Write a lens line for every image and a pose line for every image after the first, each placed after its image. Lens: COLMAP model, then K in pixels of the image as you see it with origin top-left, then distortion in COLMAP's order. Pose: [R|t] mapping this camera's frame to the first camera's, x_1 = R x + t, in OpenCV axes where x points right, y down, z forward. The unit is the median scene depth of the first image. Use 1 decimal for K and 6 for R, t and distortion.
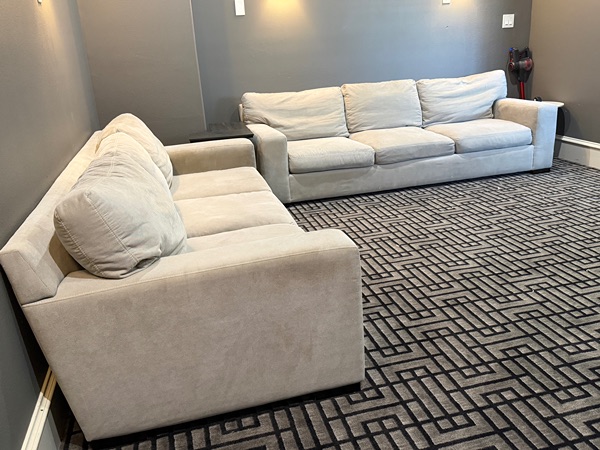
lens RADIAL K [[530.2, 0, 302.2], [0, 530.2, 213.3], [0, 0, 1]] dist [0.150109, -0.269575]
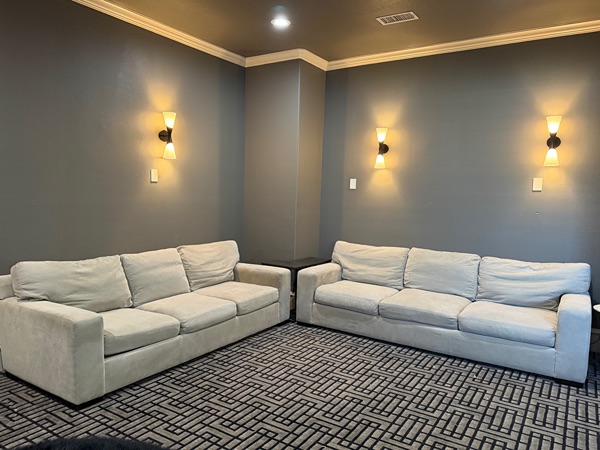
lens RADIAL K [[439.5, 0, 300.0], [0, 439.5, 225.0], [0, 0, 1]] dist [0.011373, -0.002814]
pose [[0.671426, 0.137751, -0.728156, 0.780457], [-0.291684, 0.952385, -0.088788, -0.161897], [0.681254, 0.272006, 0.679636, 0.190352]]
